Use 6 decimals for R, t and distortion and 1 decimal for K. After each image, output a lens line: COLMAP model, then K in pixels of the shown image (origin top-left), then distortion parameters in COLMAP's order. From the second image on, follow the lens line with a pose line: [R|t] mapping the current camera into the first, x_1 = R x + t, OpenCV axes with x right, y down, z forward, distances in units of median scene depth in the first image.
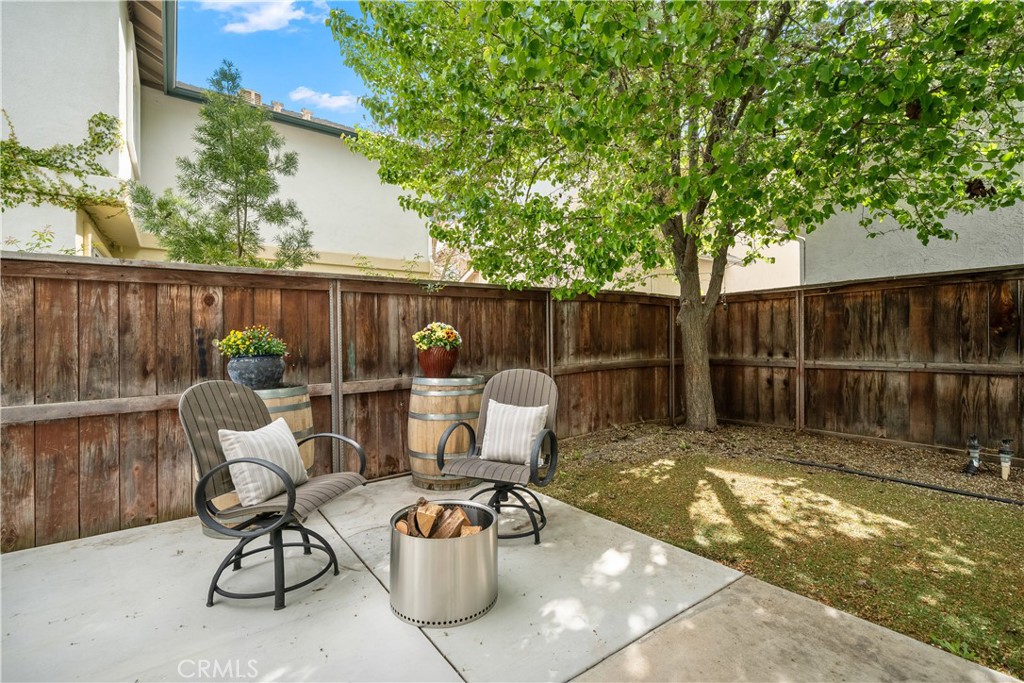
lens RADIAL K [[450.9, 0, 507.9], [0, 450.9, 338.1], [0, 0, 1]] dist [0.002076, 0.000208]
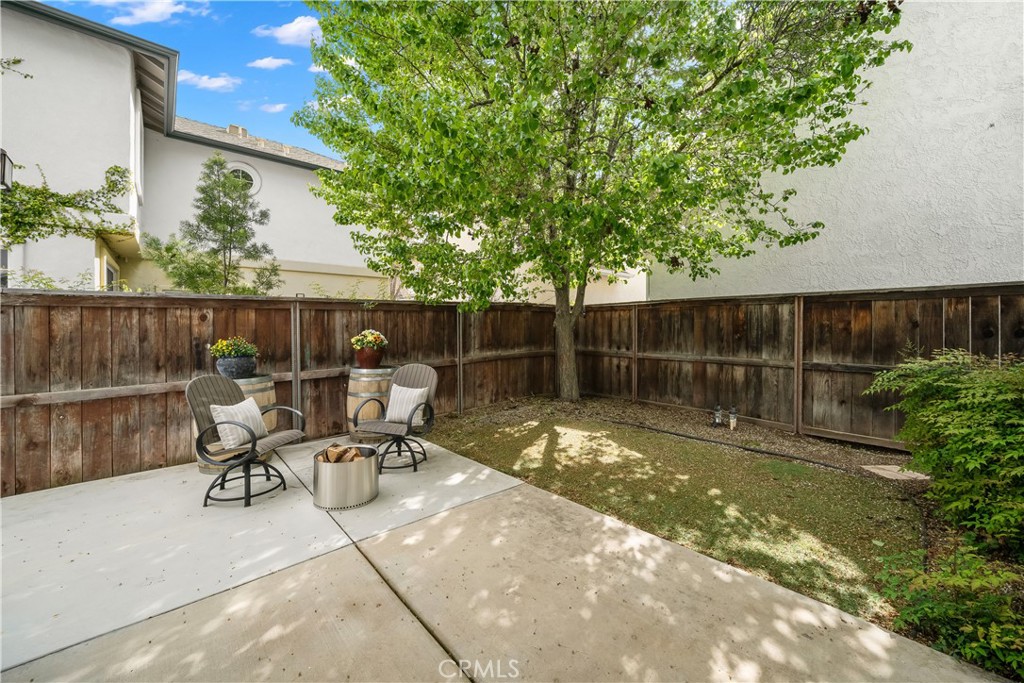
lens RADIAL K [[387.9, 0, 511.0], [0, 387.9, 325.8], [0, 0, 1]] dist [-0.001605, -0.000195]
pose [[0.995764, 0.006705, 0.091701, 0.191503], [-0.007345, 0.999951, 0.006649, -0.061889], [-0.091652, -0.007295, 0.995764, -0.302800]]
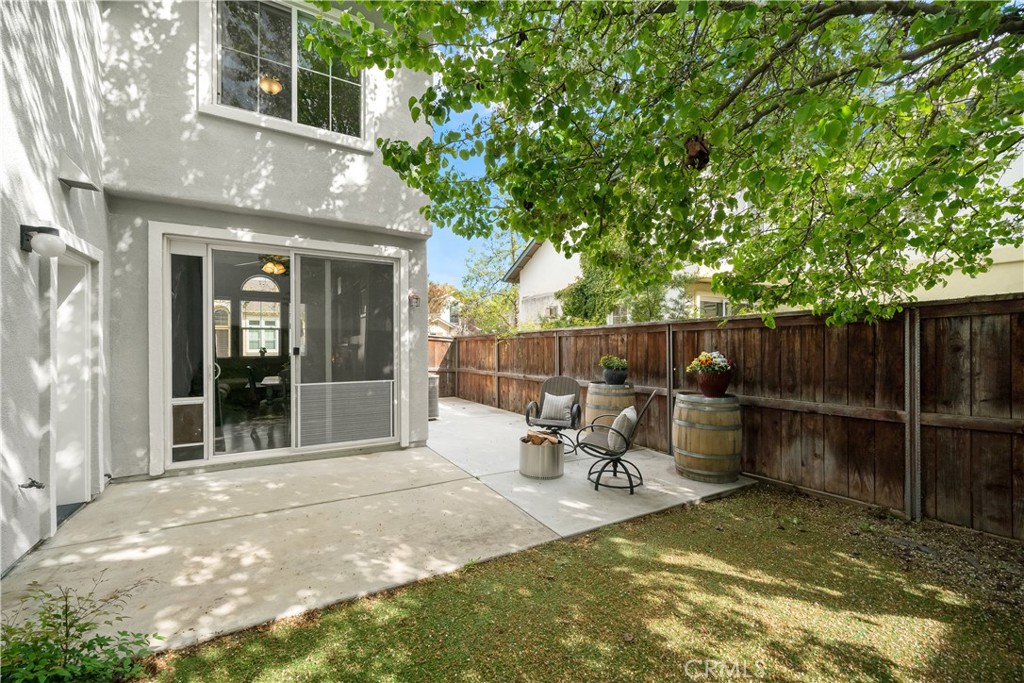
lens RADIAL K [[416.3, 0, 512.0], [0, 416.3, 341.5], [0, 0, 1]] dist [0.001007, 0.000162]
pose [[-0.103639, 0.000287, -0.994615, 1.116767], [0.001061, 0.999999, 0.000178, -0.067054], [0.994614, -0.001037, -0.103639, 0.578540]]
